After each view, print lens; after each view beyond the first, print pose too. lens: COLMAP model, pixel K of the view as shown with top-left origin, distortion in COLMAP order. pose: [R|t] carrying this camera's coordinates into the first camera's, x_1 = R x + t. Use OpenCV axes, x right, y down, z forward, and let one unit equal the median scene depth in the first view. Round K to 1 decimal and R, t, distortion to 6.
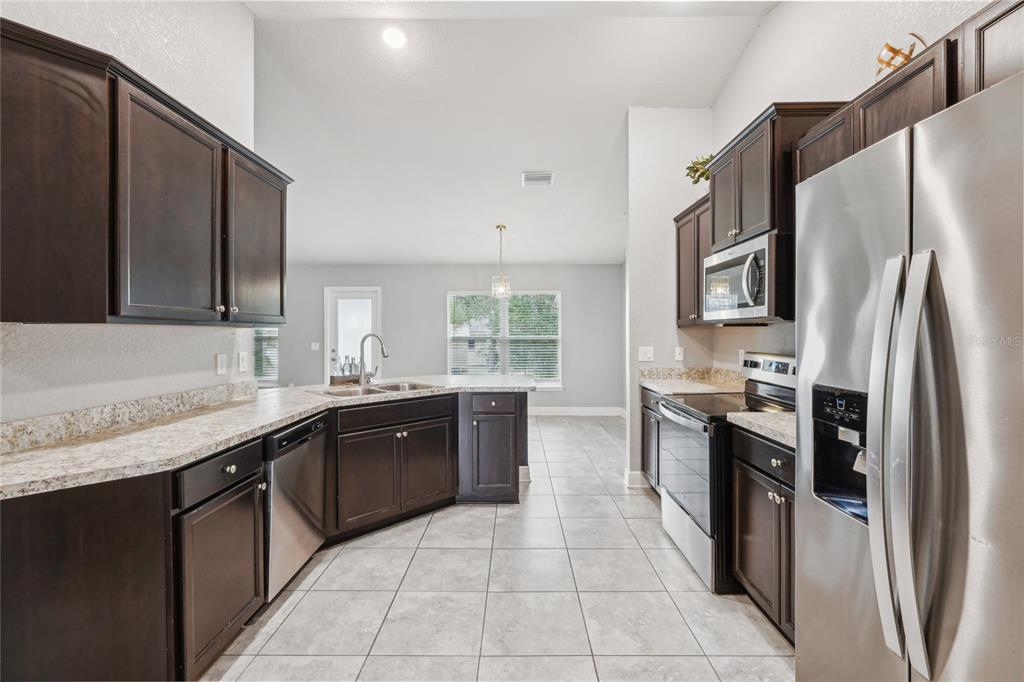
lens RADIAL K [[438.0, 0, 514.1], [0, 438.0, 336.1], [0, 0, 1]] dist [-0.011995, 0.005198]
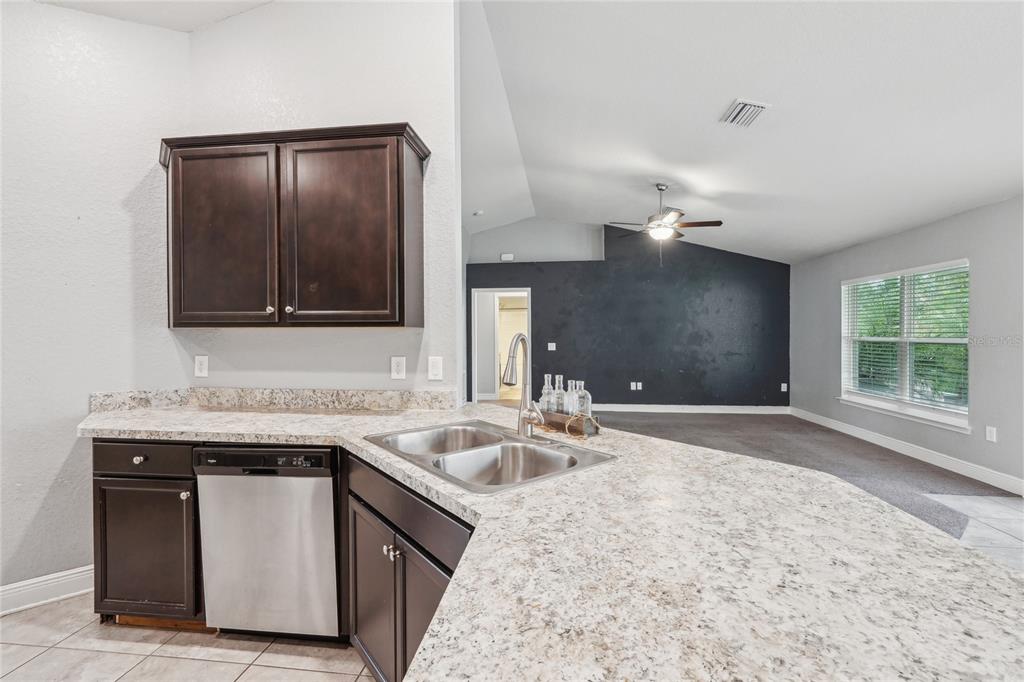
lens RADIAL K [[438.0, 0, 514.1], [0, 438.0, 336.1], [0, 0, 1]] dist [-0.011995, 0.005198]
pose [[-0.112838, 0.007615, -0.993584, 0.237635], [-0.002443, 0.999965, 0.007941, -0.010813], [0.993610, 0.003323, -0.112816, 1.518601]]
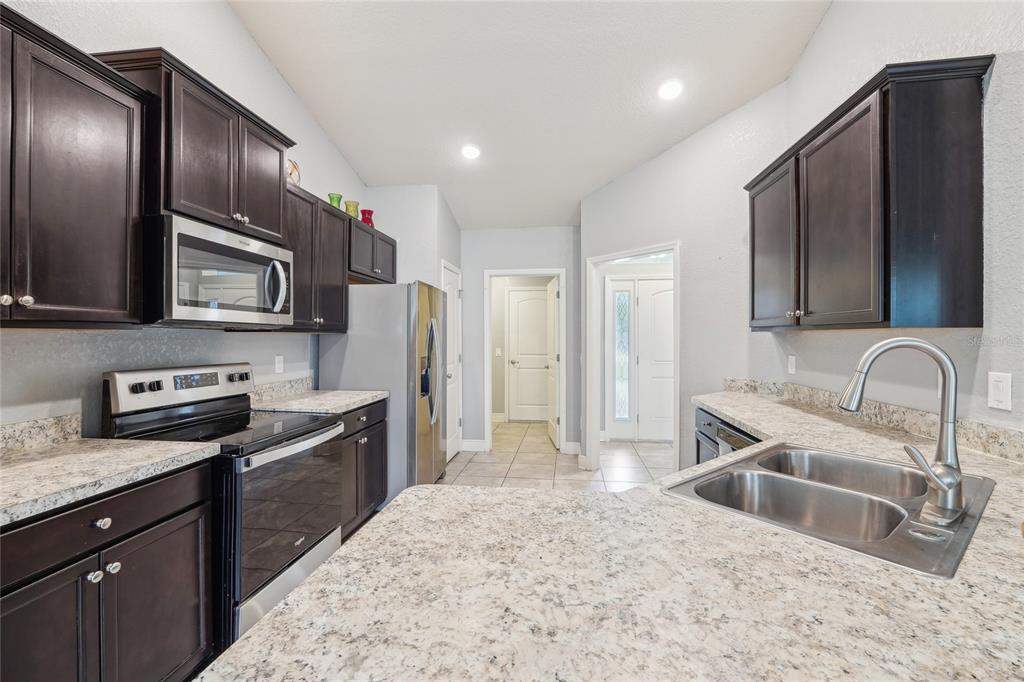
lens RADIAL K [[432.3, 0, 514.7], [0, 432.3, 338.2], [0, 0, 1]] dist [-0.007260, 0.000000]
pose [[-0.992684, 0.004928, 0.120643, -0.117764], [0.005715, 0.999965, 0.006182, -0.013535], [-0.120608, 0.006826, -0.992677, 1.941147]]
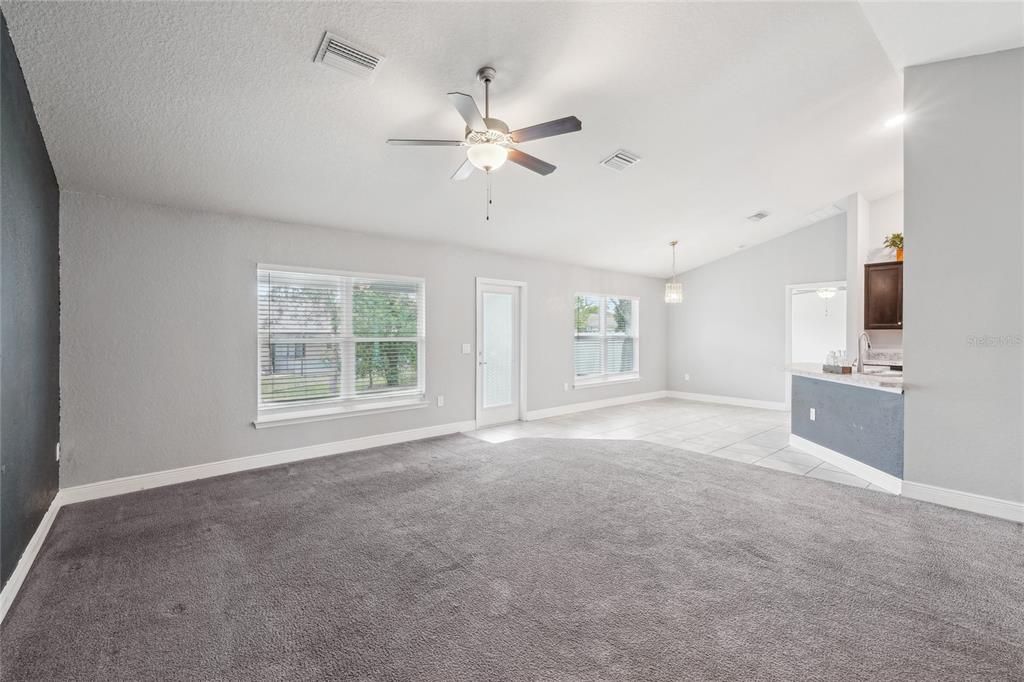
lens RADIAL K [[438.0, 0, 514.1], [0, 438.0, 336.1], [0, 0, 1]] dist [-0.011995, 0.005198]
pose [[0.759812, -0.005081, 0.650123, -2.864204], [0.005311, 0.999985, 0.001608, -0.001822], [-0.650121, 0.002231, 0.759828, 0.982219]]
